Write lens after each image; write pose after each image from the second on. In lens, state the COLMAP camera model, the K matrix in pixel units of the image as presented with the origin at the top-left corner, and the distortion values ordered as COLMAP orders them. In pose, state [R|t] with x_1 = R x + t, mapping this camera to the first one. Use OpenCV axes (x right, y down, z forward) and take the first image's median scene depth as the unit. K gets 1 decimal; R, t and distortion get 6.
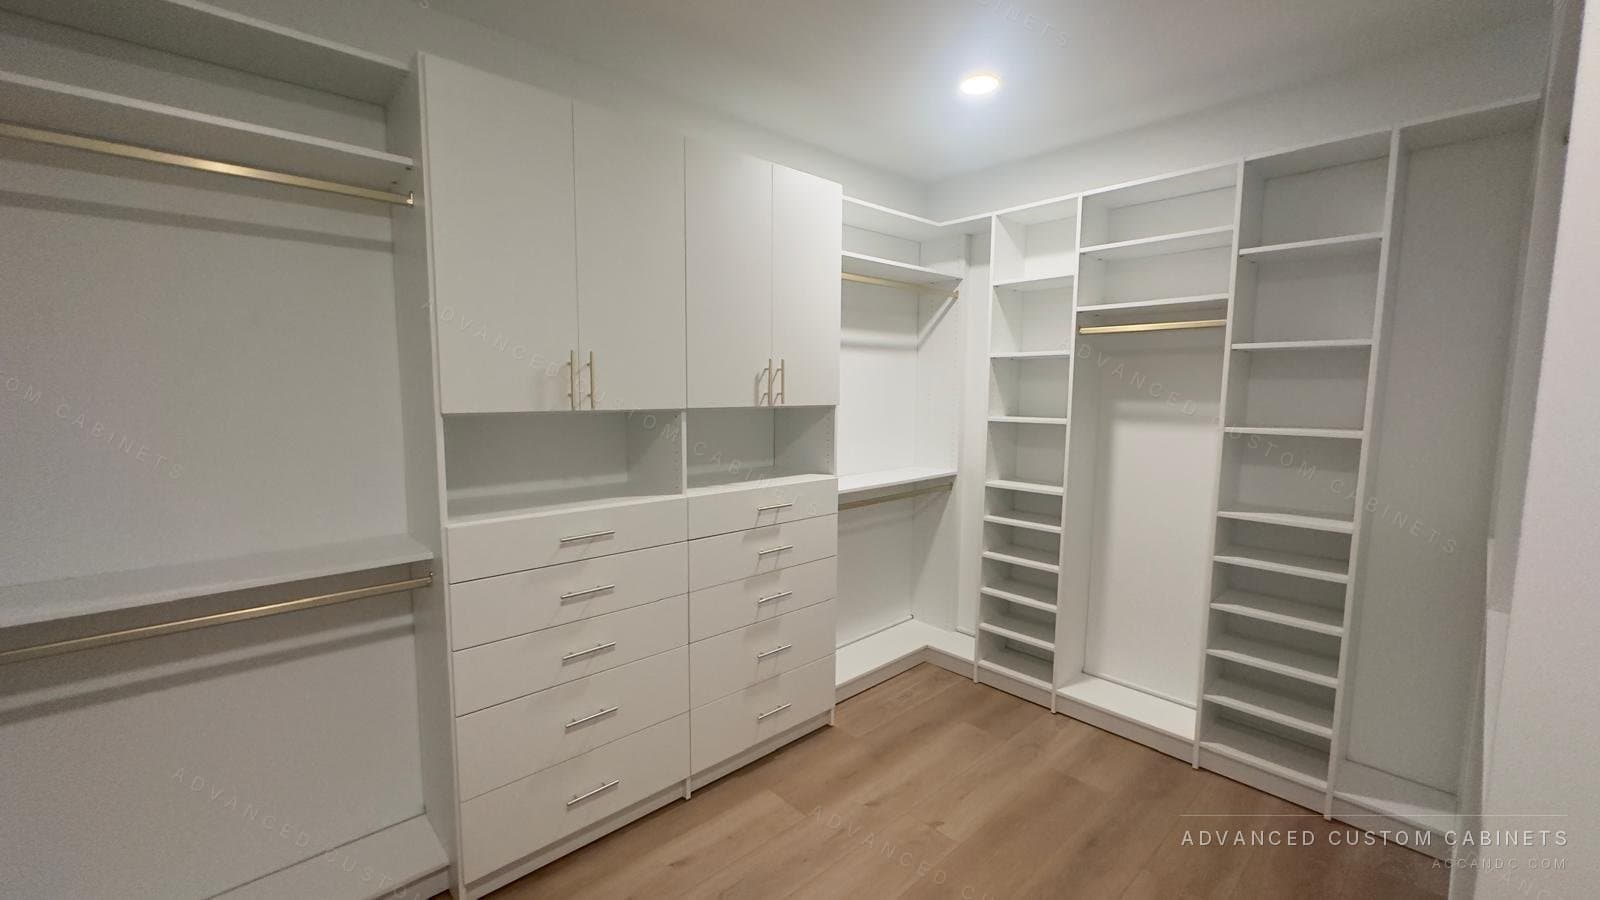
lens RADIAL K [[634.0, 0, 801.2], [0, 634.0, 457.4], [0, 0, 1]] dist [-0.004313, -0.000088]
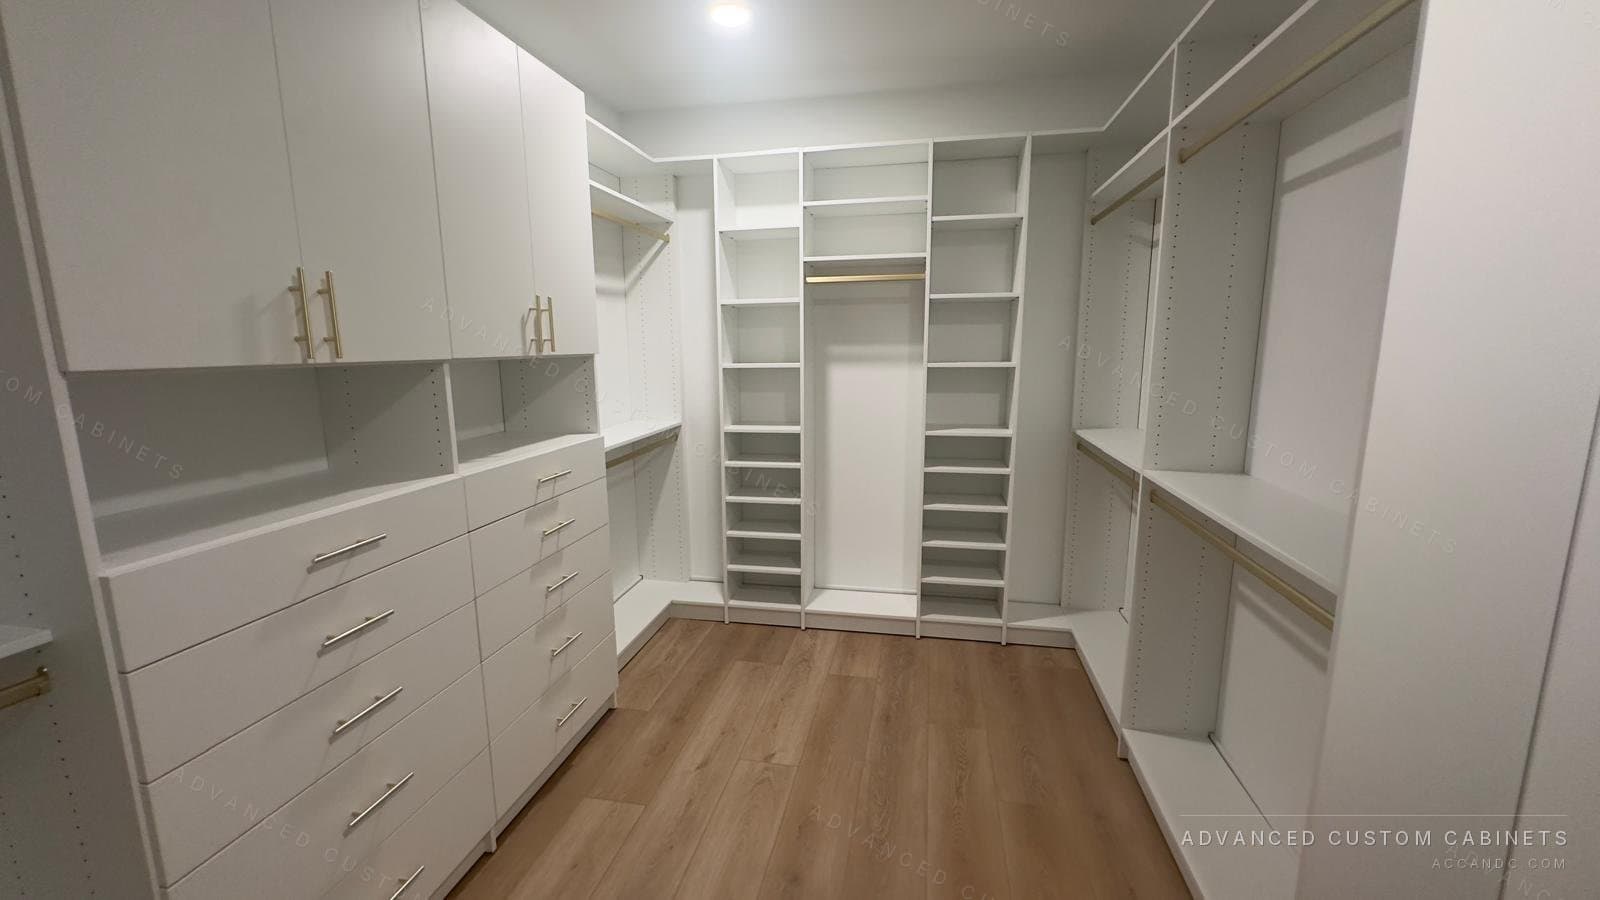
lens RADIAL K [[634.0, 0, 793.9], [0, 634.0, 457.7], [0, 0, 1]] dist [-0.004313, -0.000088]
pose [[0.807577, -0.116866, 0.578067, -0.264383], [0.079364, 0.992789, 0.089837, 0.003509], [-0.584398, -0.026673, 0.811029, 0.136290]]
